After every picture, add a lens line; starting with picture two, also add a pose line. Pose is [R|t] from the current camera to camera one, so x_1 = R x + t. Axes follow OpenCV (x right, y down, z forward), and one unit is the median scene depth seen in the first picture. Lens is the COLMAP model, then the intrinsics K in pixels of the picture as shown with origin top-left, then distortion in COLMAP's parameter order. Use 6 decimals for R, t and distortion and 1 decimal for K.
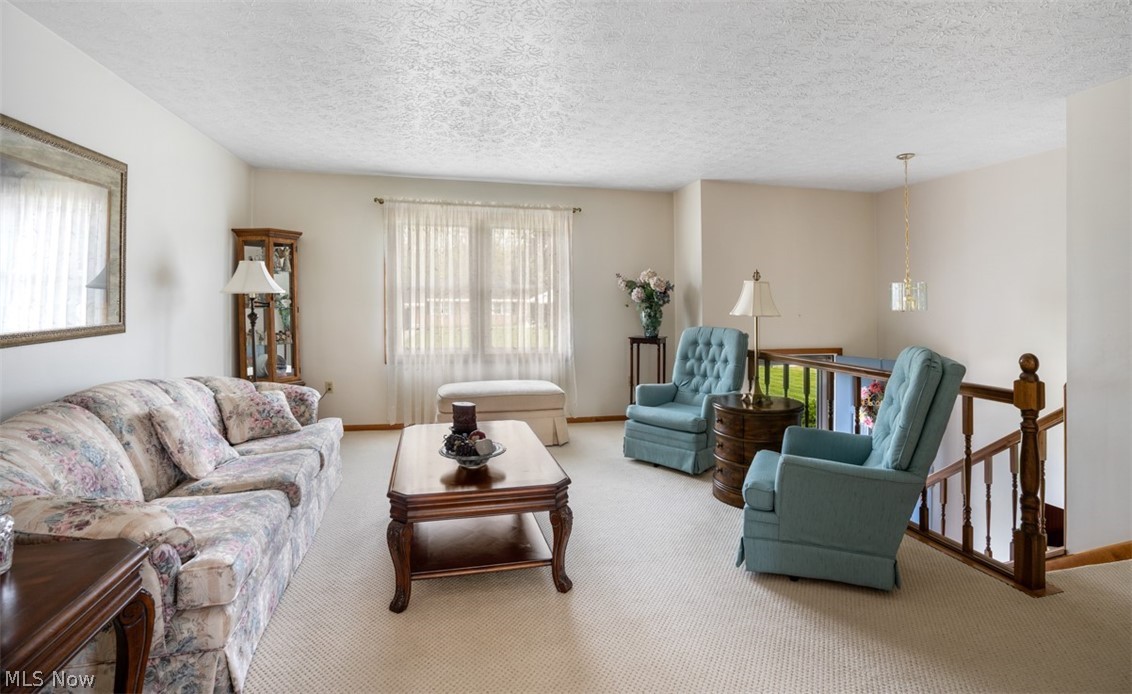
lens RADIAL K [[559.2, 0, 566.4], [0, 559.2, 313.6], [0, 0, 1]] dist [-0.002632, -0.000041]
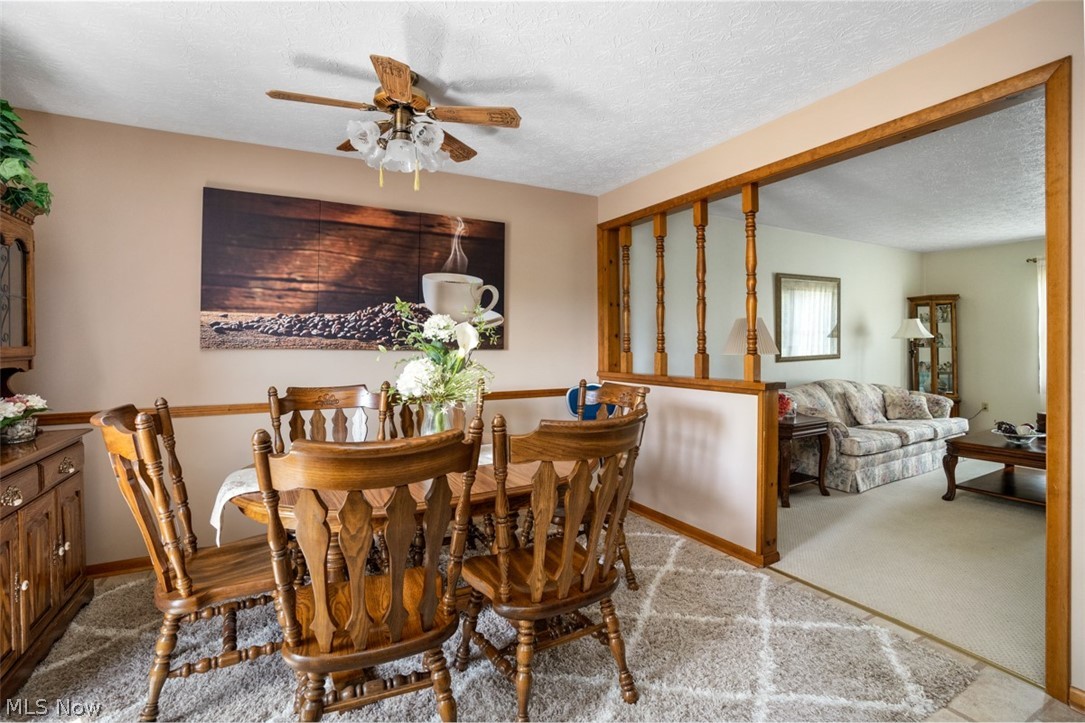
lens RADIAL K [[503.1, 0, 542.5], [0, 503.1, 361.5], [0, 0, 1]] dist [-0.068458, 0.025084]
pose [[0.297260, 0.021873, -0.954546, 0.601030], [-0.008104, 0.999759, 0.020385, 0.016353], [0.954762, 0.001676, 0.297366, -0.580963]]
